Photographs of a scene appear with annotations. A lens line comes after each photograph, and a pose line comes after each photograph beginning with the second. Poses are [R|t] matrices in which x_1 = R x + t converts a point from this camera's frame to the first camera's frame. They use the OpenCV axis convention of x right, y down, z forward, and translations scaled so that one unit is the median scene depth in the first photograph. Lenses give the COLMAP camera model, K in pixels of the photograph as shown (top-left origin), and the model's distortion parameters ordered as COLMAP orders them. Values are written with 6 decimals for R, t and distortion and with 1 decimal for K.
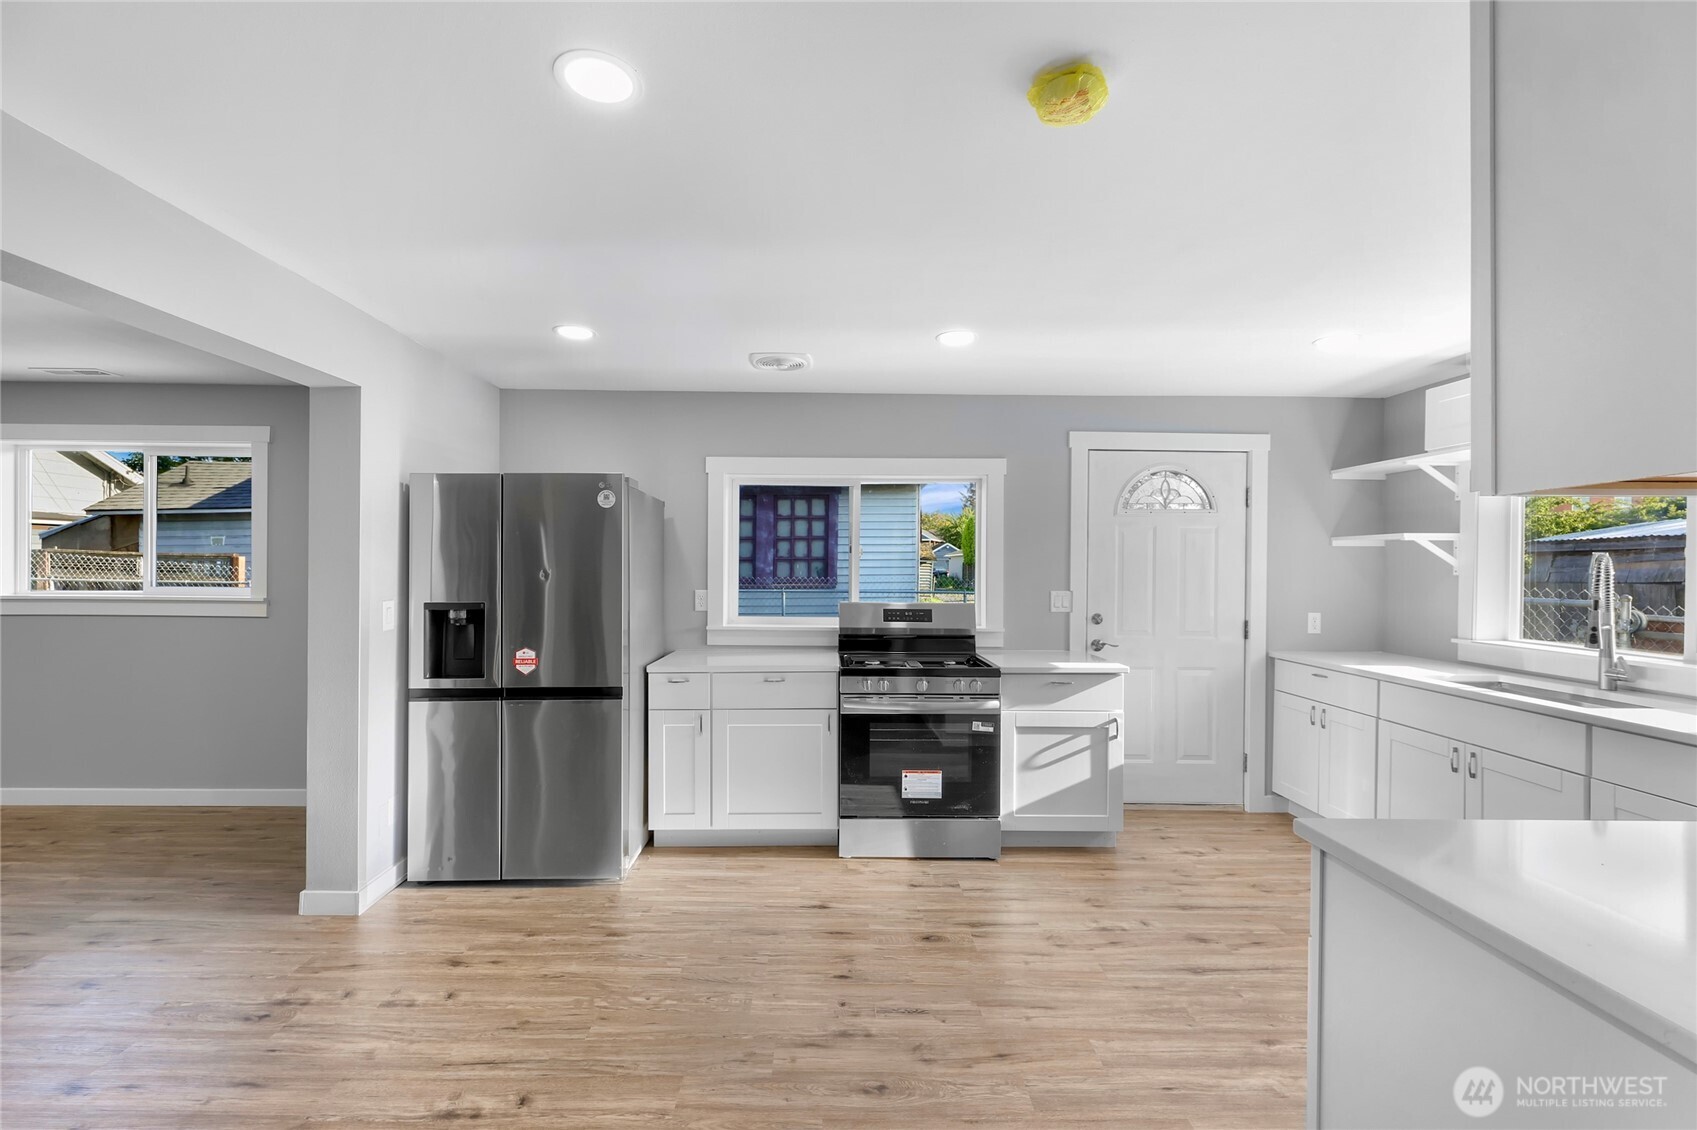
lens RADIAL K [[713.3, 0, 838.1], [0, 713.3, 567.3], [0, 0, 1]] dist [-0.003024, -0.000237]
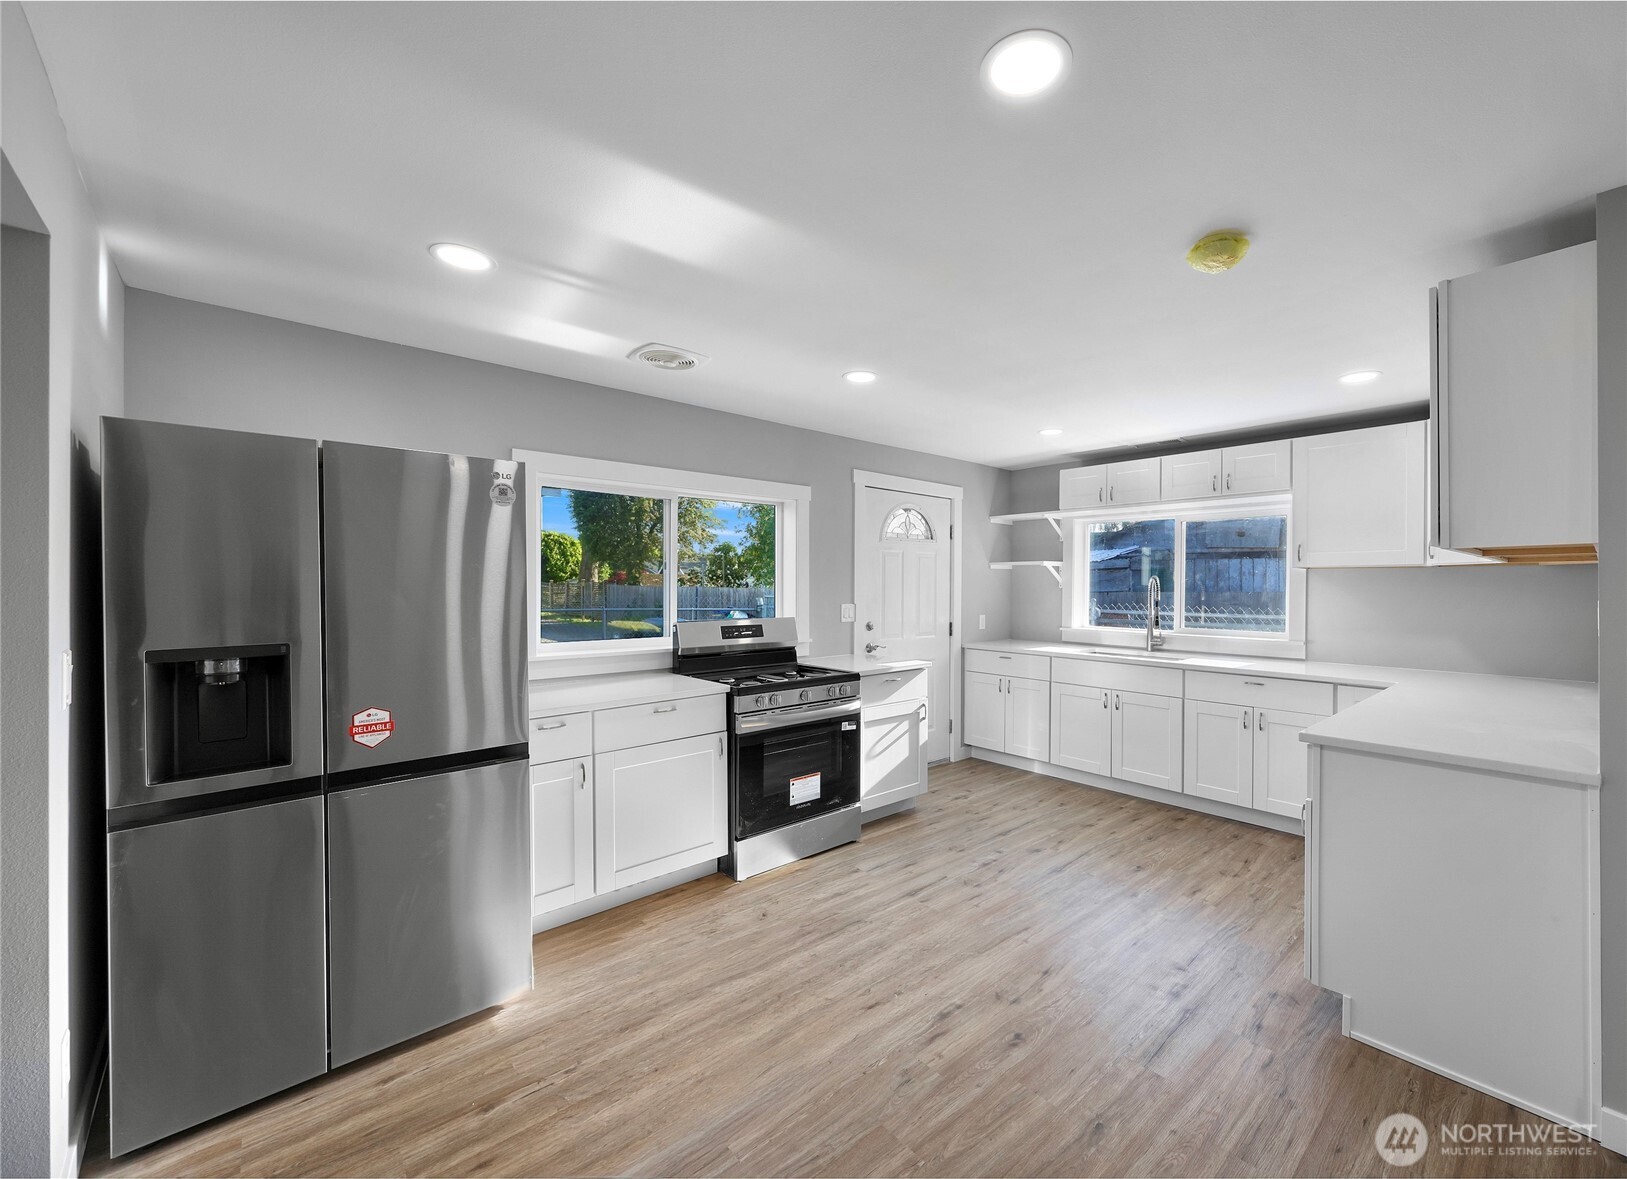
lens RADIAL K [[653.8, 0, 874.7], [0, 653.8, 589.1], [0, 0, 1]] dist [-0.001127, -0.000283]
pose [[0.739028, -0.008741, 0.673618, -0.449172], [0.002359, 0.999943, 0.010388, -0.002758], [-0.673671, -0.006088, 0.739006, 0.207727]]
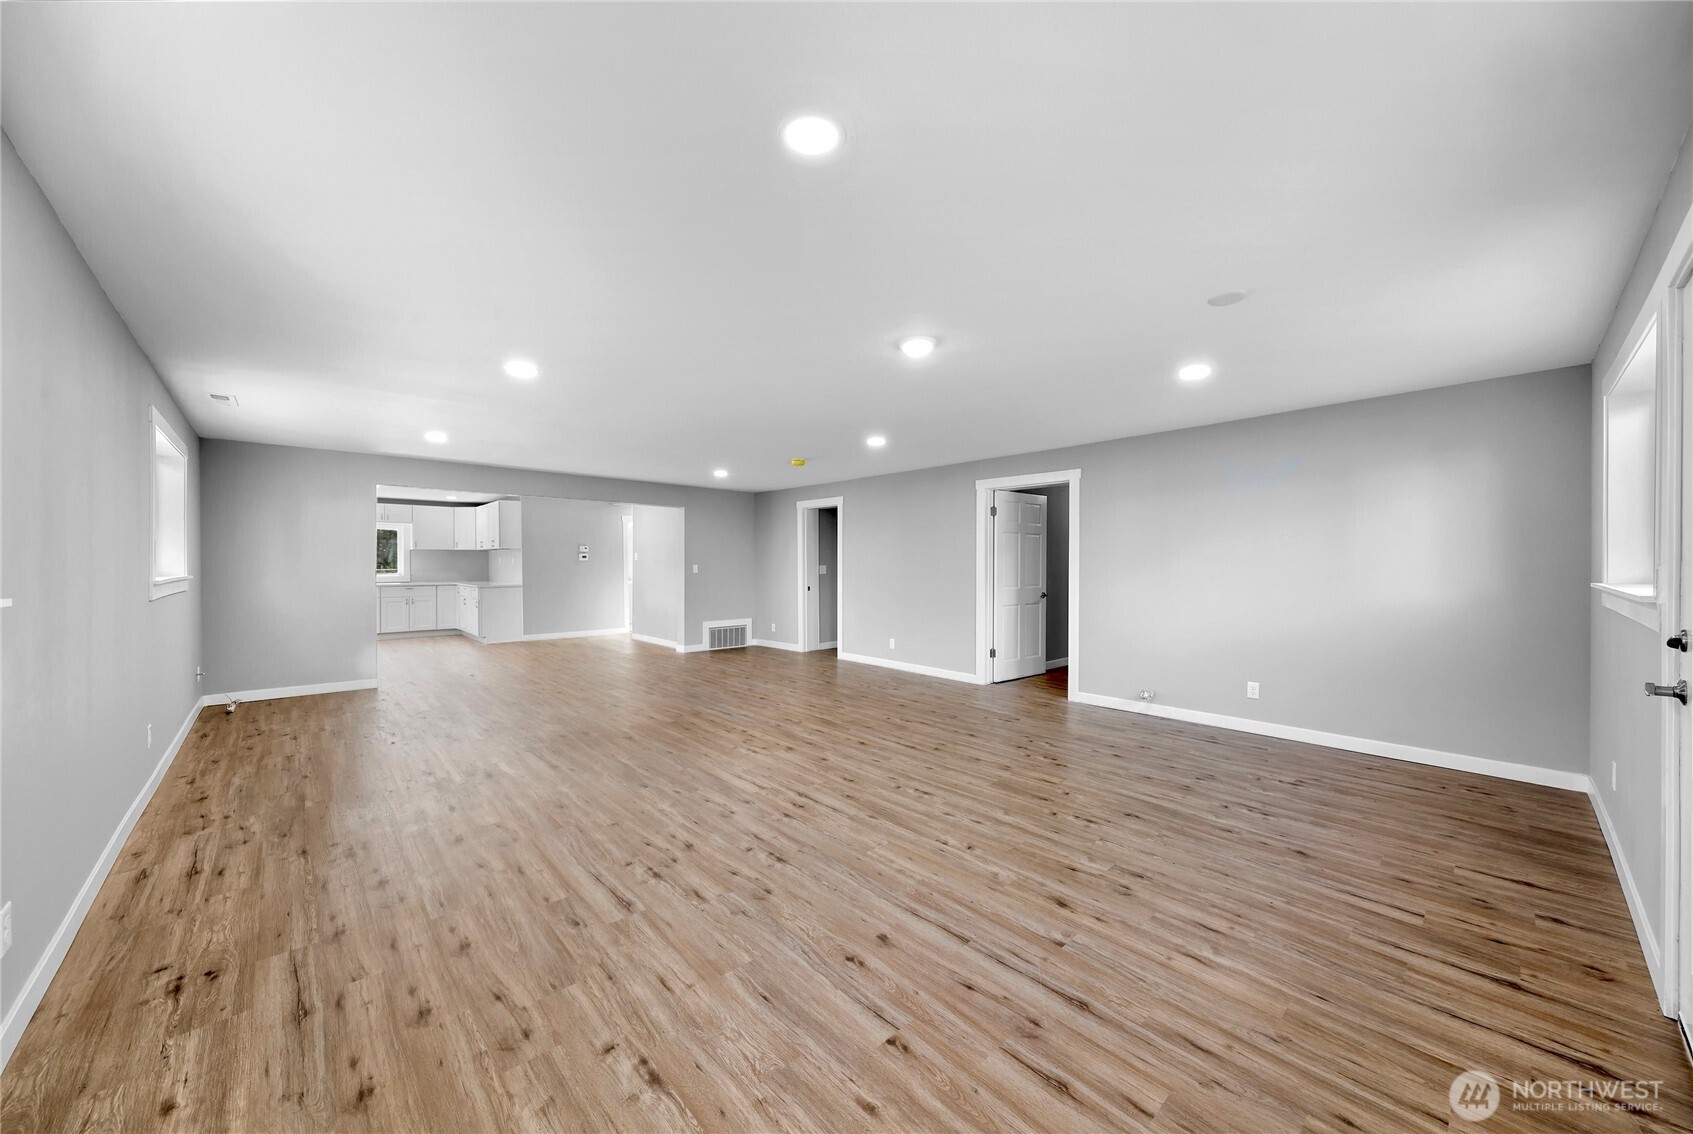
lens RADIAL K [[615.7, 0, 844.7], [0, 615.7, 562.8], [0, 0, 1]] dist [0.000155, 0.000030]
pose [[-0.665545, -0.009156, 0.746301, -2.893609], [-0.003141, 0.999950, 0.009466, 0.006152], [-0.746351, 0.003956, -0.665541, 0.990365]]
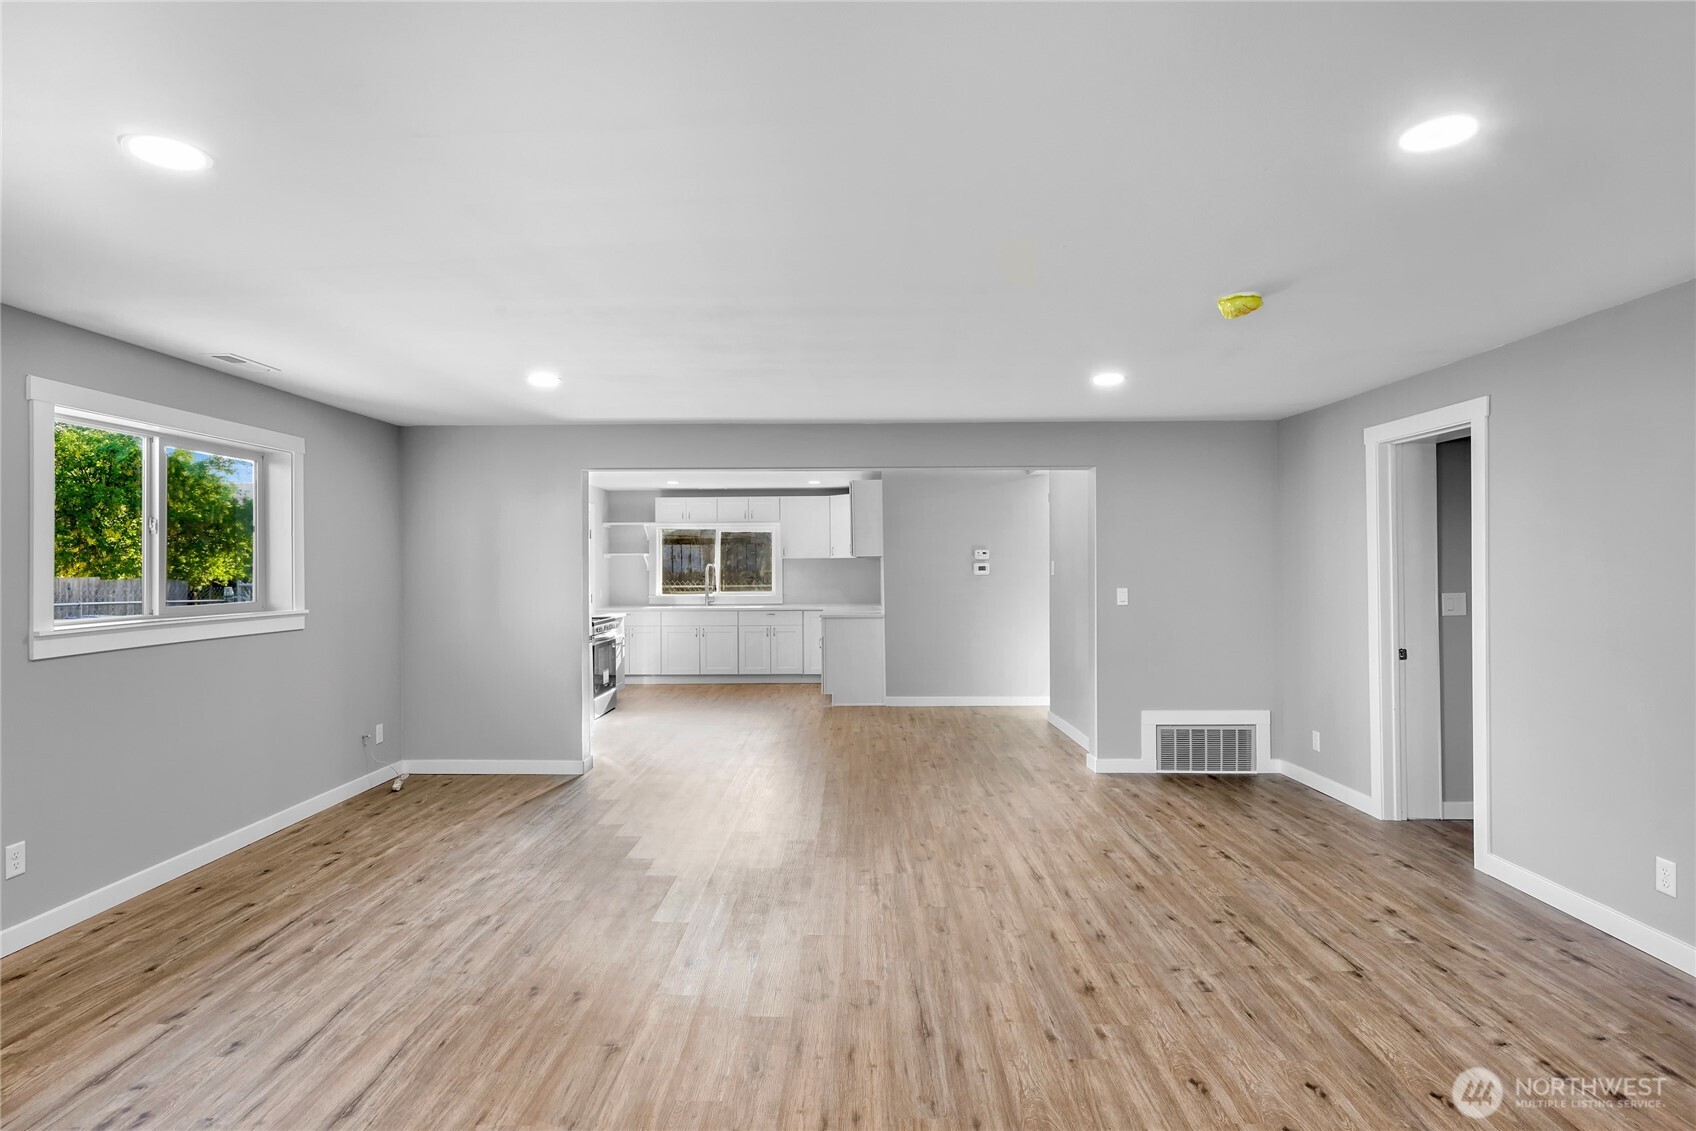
lens RADIAL K [[906.8, 0, 815.2], [0, 906.8, 561.9], [0, 0, 1]] dist [0.003648, -0.001095]
pose [[0.058416, -0.003264, 0.998287, -2.372050], [0.011479, 0.999931, 0.002598, -0.020944], [-0.998226, 0.011308, 0.058449, 0.243798]]
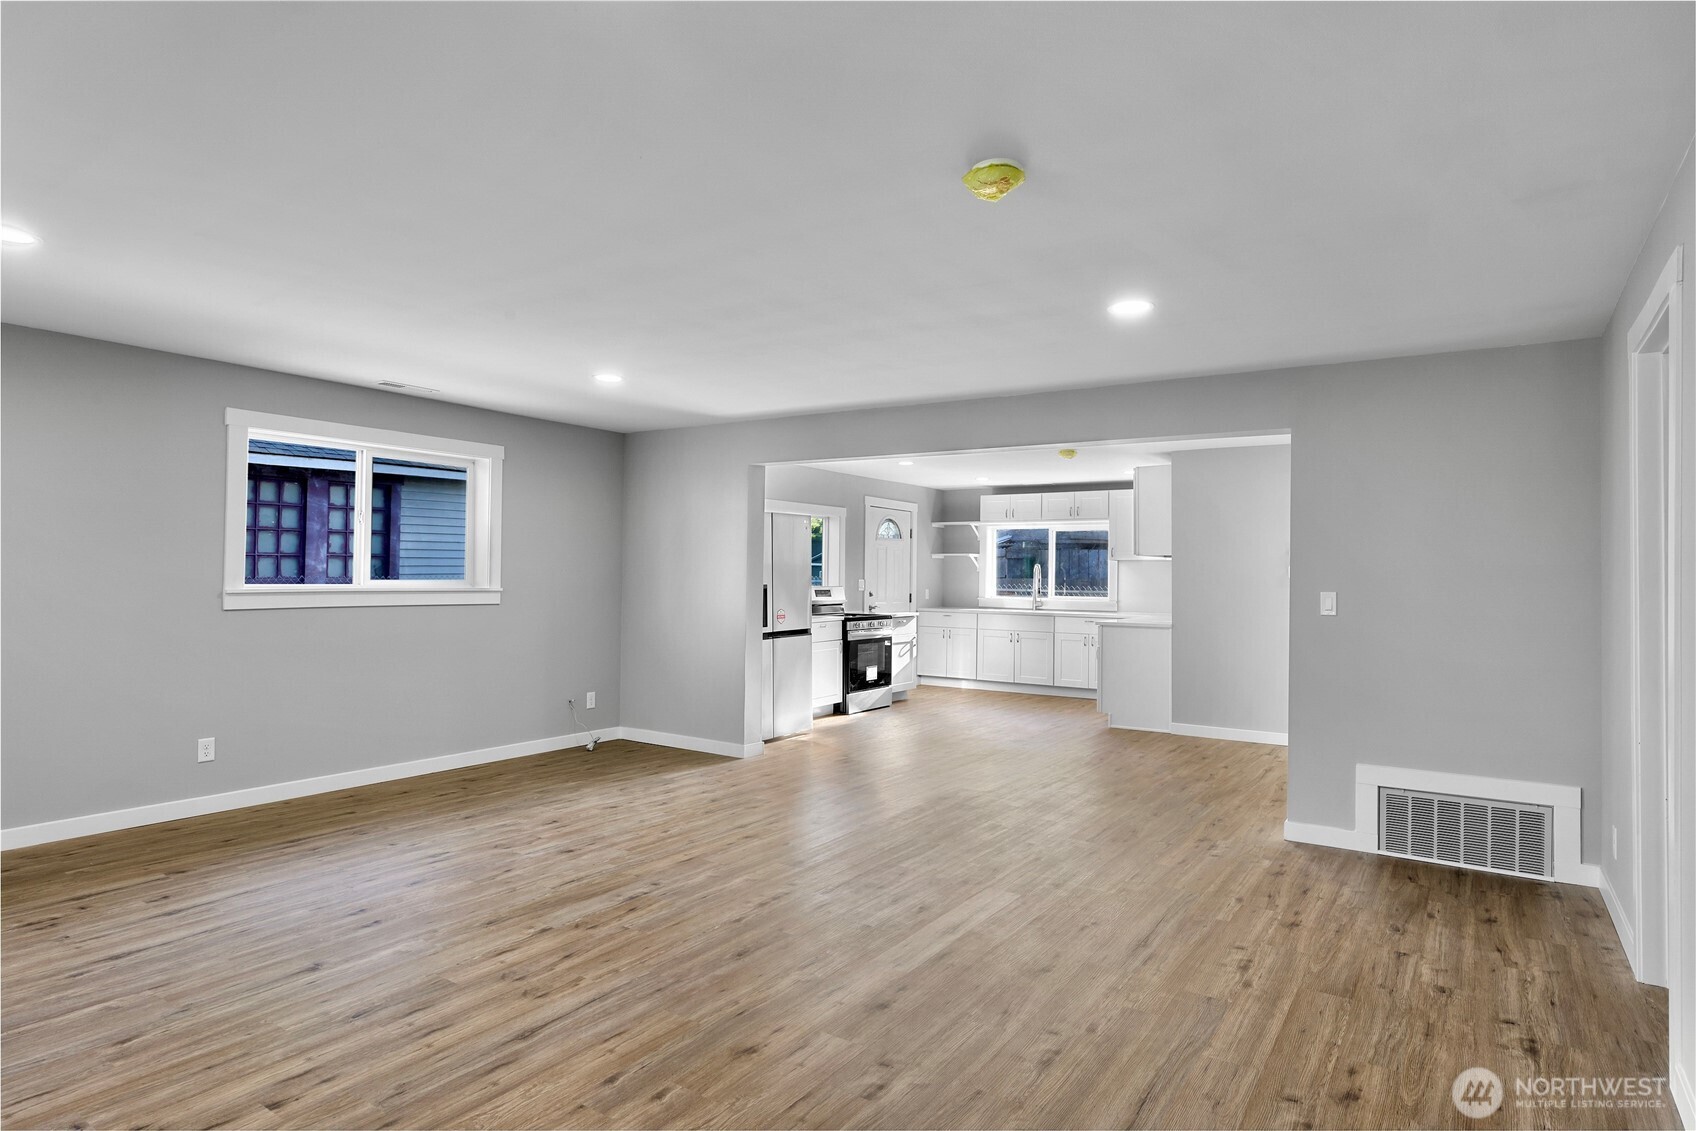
lens RADIAL K [[925.7, 0, 842.7], [0, 925.7, 562.7], [0, 0, 1]] dist [0.001845, 0.001777]
pose [[0.574585, 0.011272, 0.818367, -2.048551], [-0.005009, 0.999935, -0.010256, 0.016750], [-0.818430, 0.001793, 0.574604, -0.440720]]
